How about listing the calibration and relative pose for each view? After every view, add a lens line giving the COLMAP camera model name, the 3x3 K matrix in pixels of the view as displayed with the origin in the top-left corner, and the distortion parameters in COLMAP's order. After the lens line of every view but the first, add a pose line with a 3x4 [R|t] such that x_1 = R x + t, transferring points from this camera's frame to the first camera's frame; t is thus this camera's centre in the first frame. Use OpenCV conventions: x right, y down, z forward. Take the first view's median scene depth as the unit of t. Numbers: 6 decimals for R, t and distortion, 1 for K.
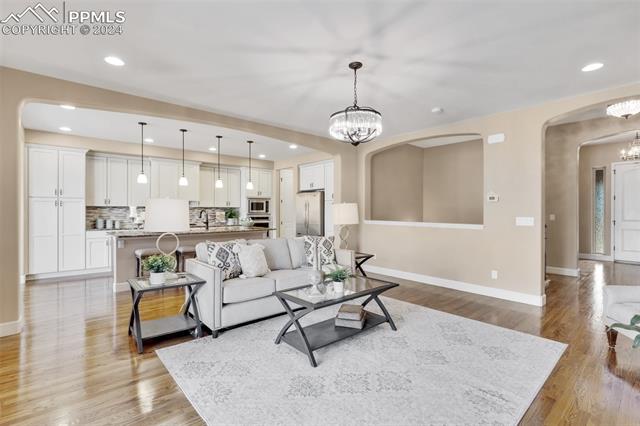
lens RADIAL K [[288.4, 0, 320.0], [0, 288.4, 213.0], [0, 0, 1]] dist [-0.040405, 0.000078]
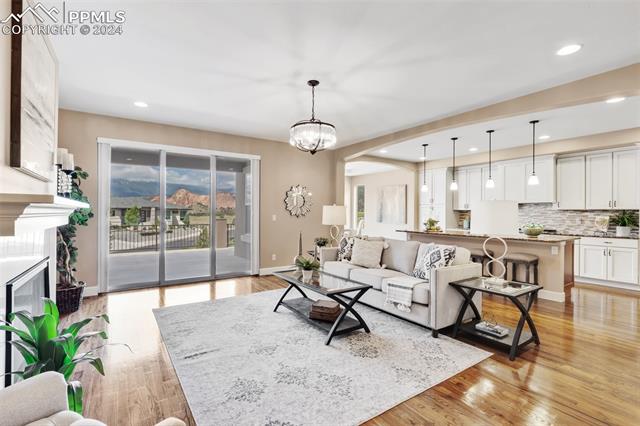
lens RADIAL K [[295.5, 0, 312.6], [0, 295.5, 213.9], [0, 0, 1]] dist [-0.011138, 0.000150]
pose [[-0.118859, -0.000997, -0.992911, 0.540978], [-0.014790, 0.999890, 0.000766, 0.000016], [0.992801, 0.014776, -0.118861, 0.480221]]
